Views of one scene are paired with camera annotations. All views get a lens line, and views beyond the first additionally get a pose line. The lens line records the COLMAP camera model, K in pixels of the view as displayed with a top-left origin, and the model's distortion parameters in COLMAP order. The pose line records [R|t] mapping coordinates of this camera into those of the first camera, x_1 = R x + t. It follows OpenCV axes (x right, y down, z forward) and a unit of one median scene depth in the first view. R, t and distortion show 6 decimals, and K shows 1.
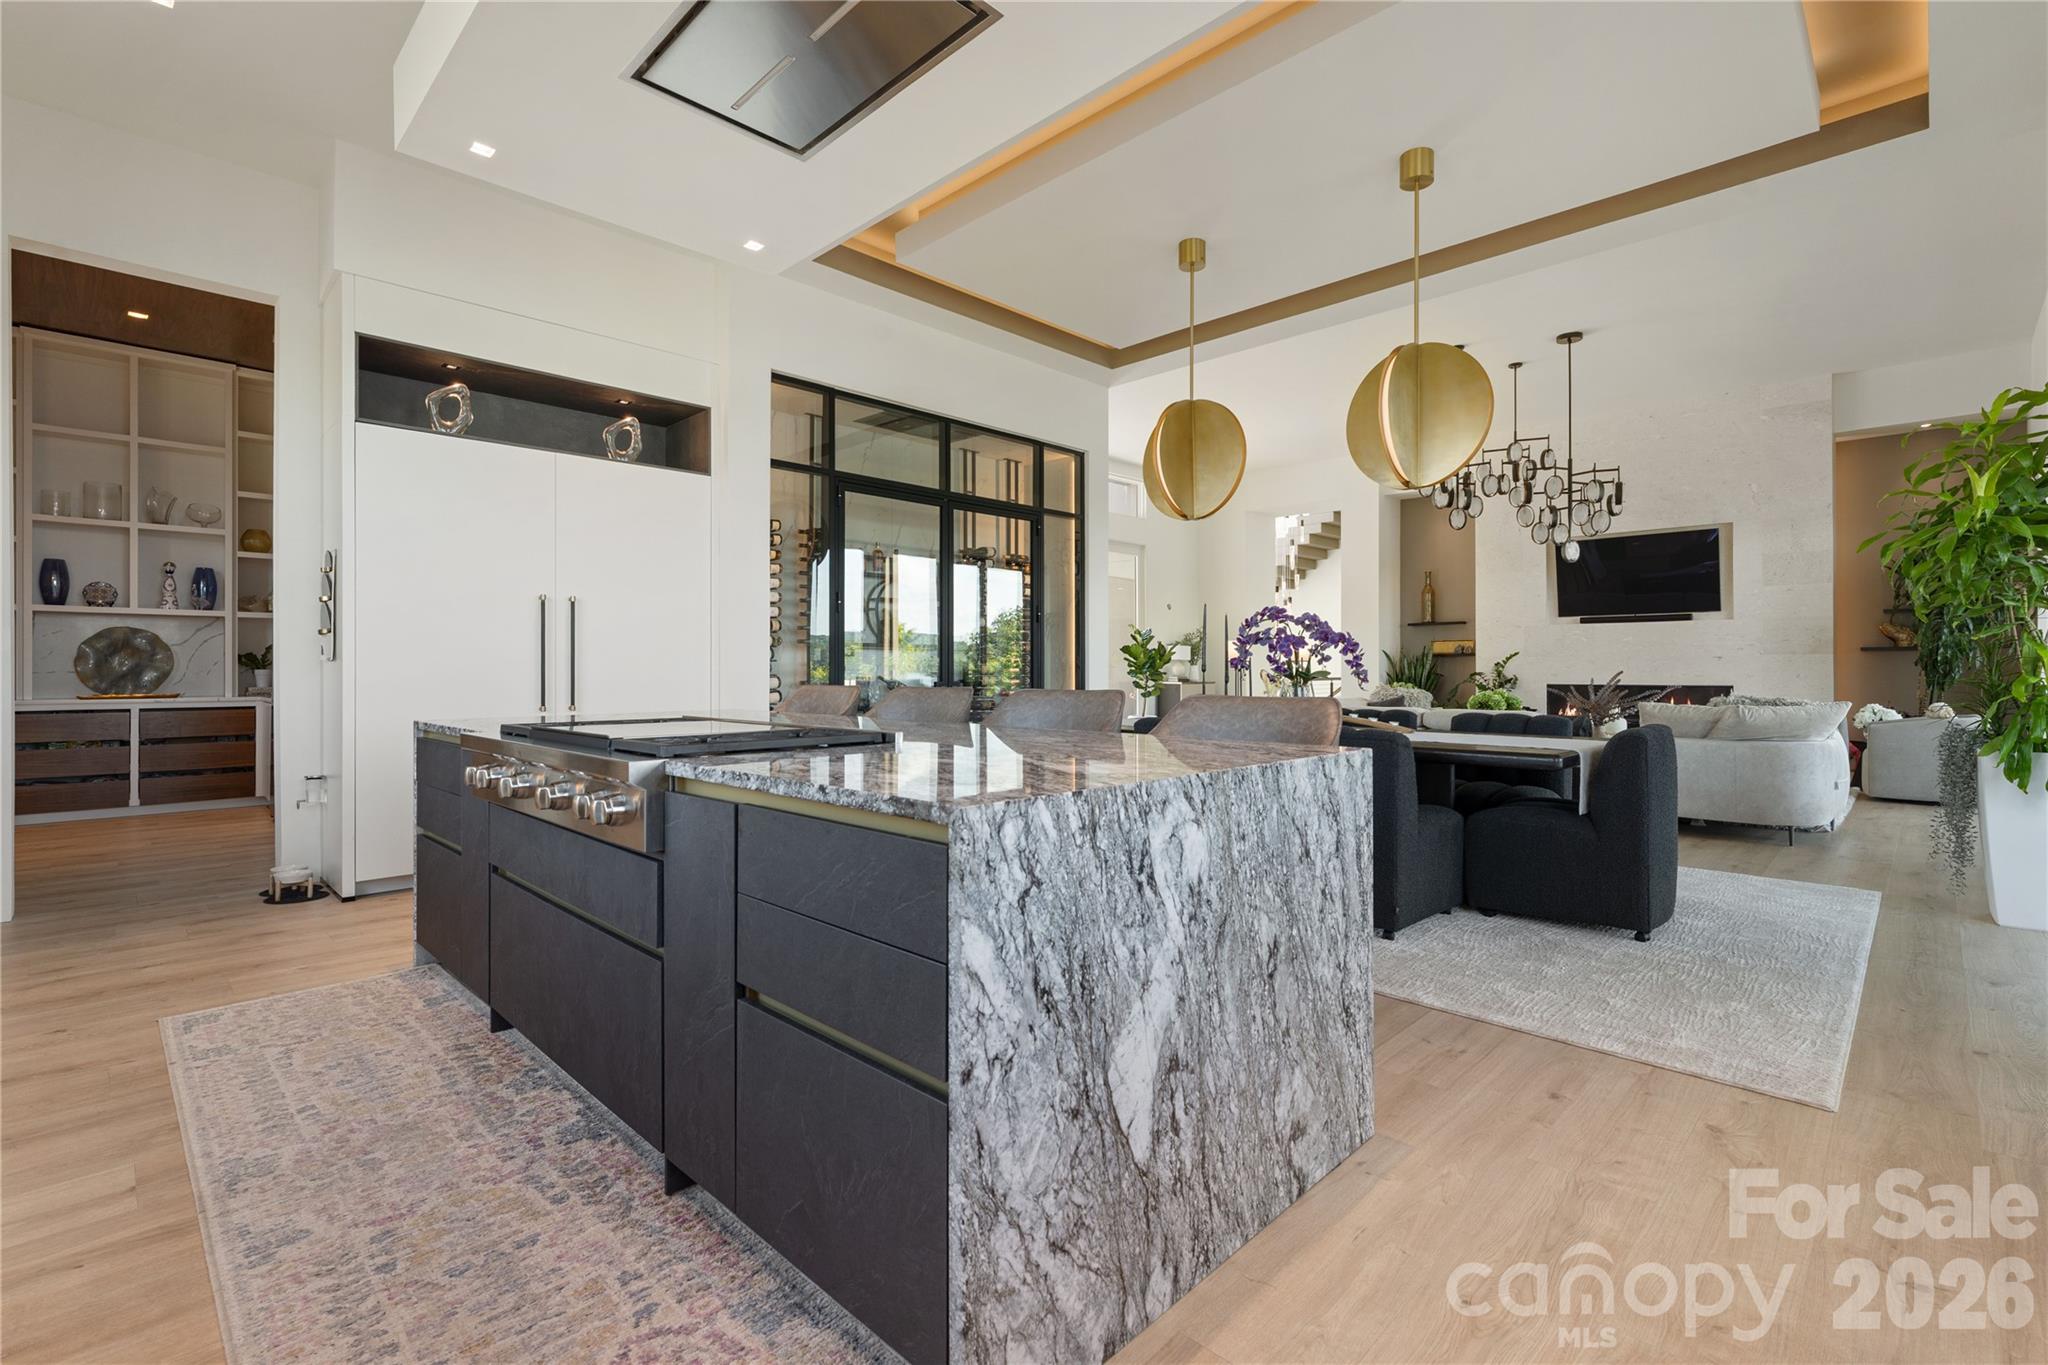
lens RADIAL K [[945.0, 0, 1024.5], [0, 945.0, 665.9], [0, 0, 1]] dist [0.005284, 0.000773]
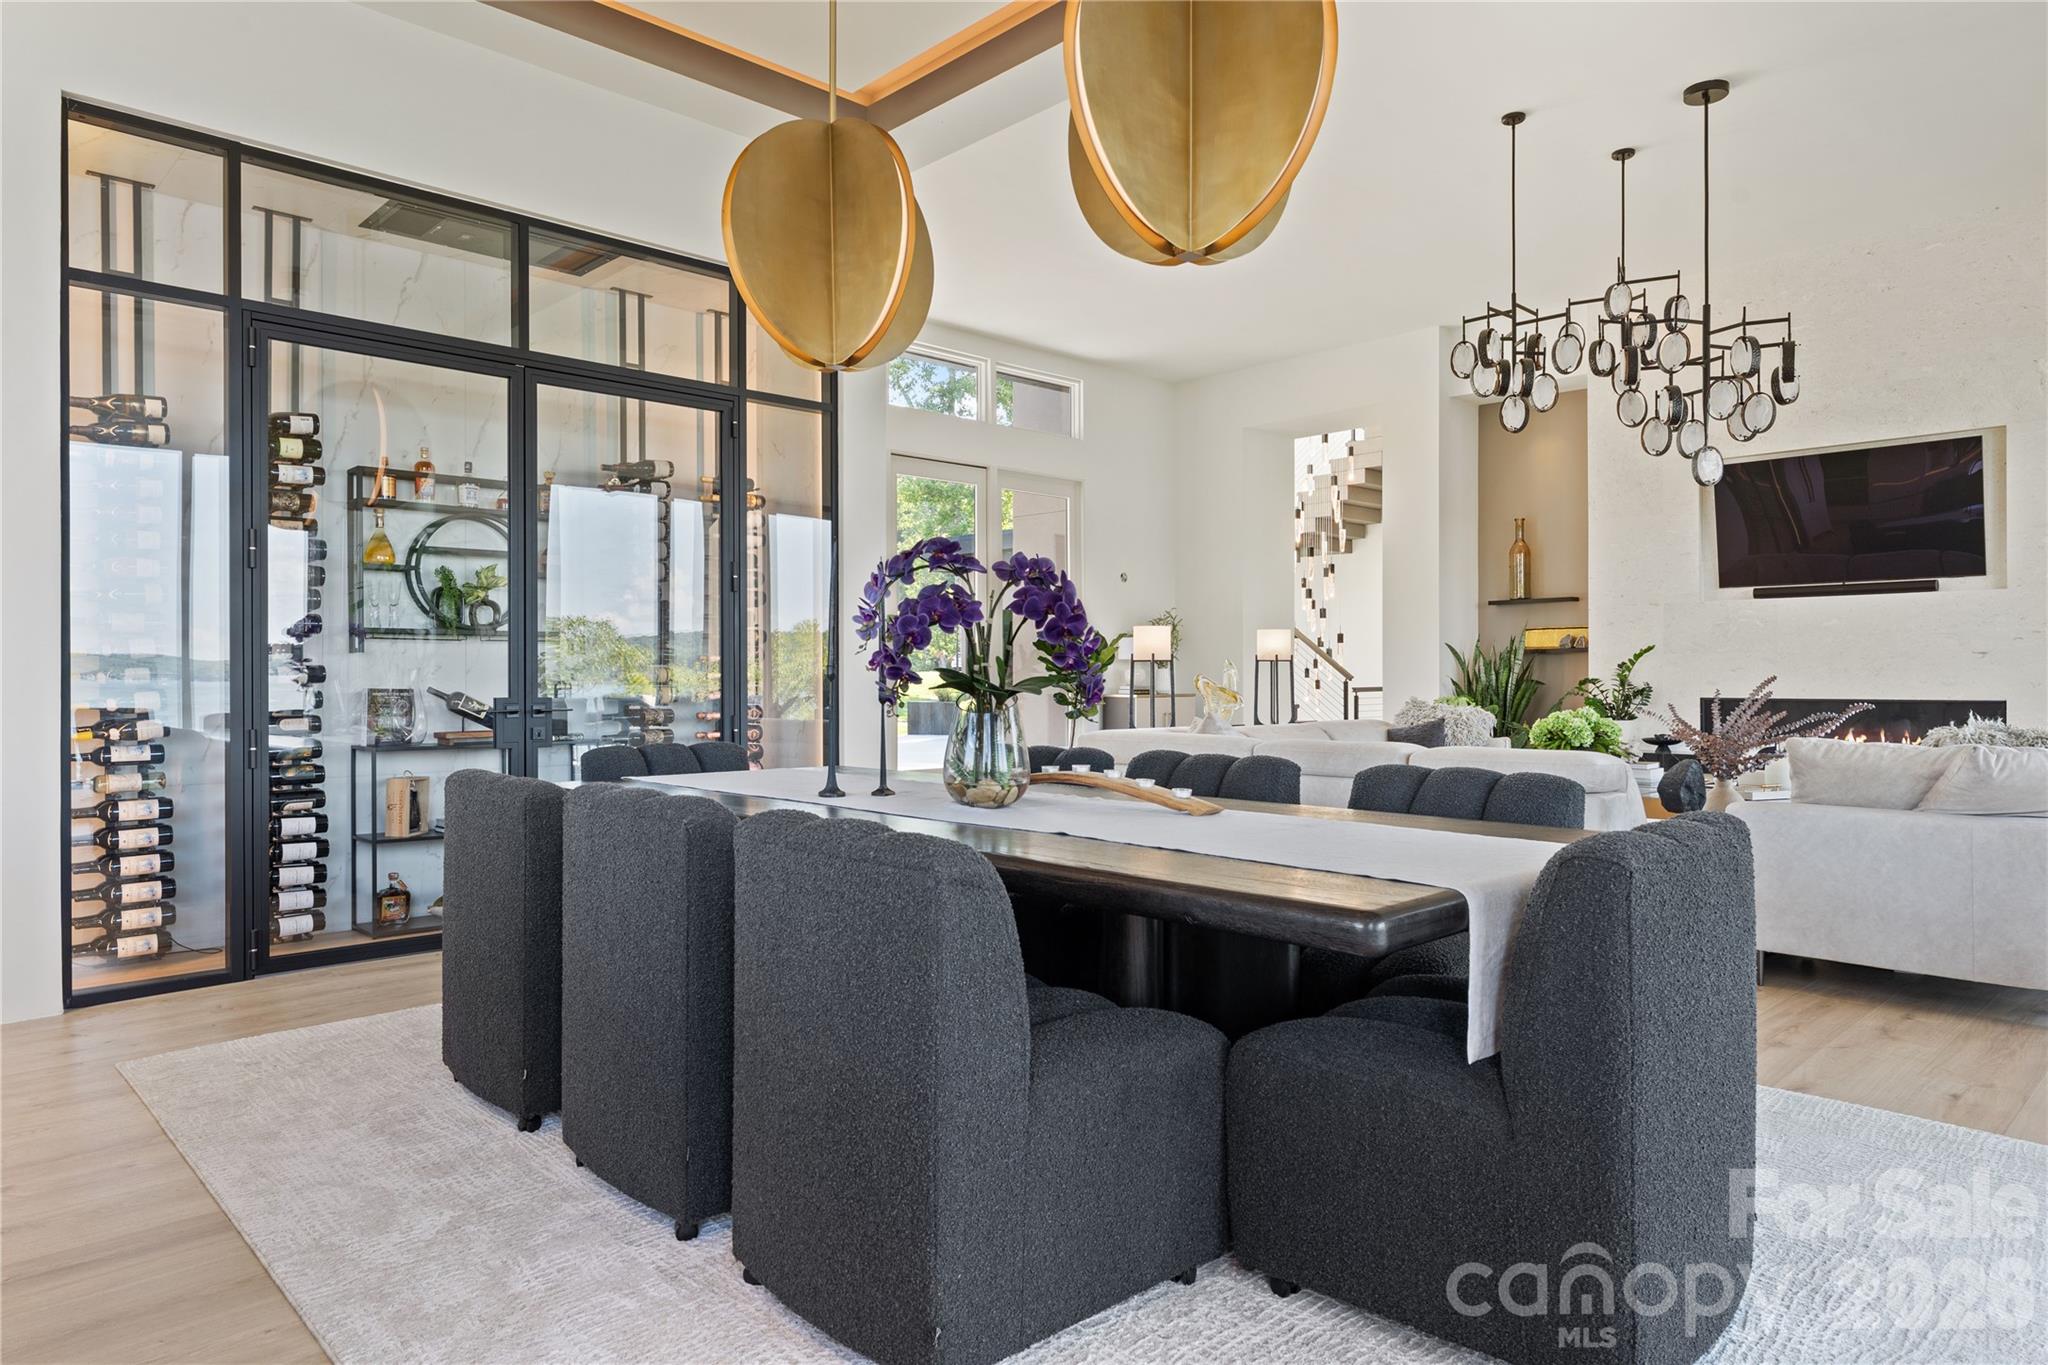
lens RADIAL K [[1271.5, 0, 1028.8], [0, 1271.5, 674.8], [0, 0, 1]] dist [0.002954, 0.002216]
pose [[0.999541, -0.000856, -0.030280, 0.190978], [0.000969, 0.999993, 0.003724, 0.001142], [0.030277, -0.003752, 0.999535, 0.219854]]
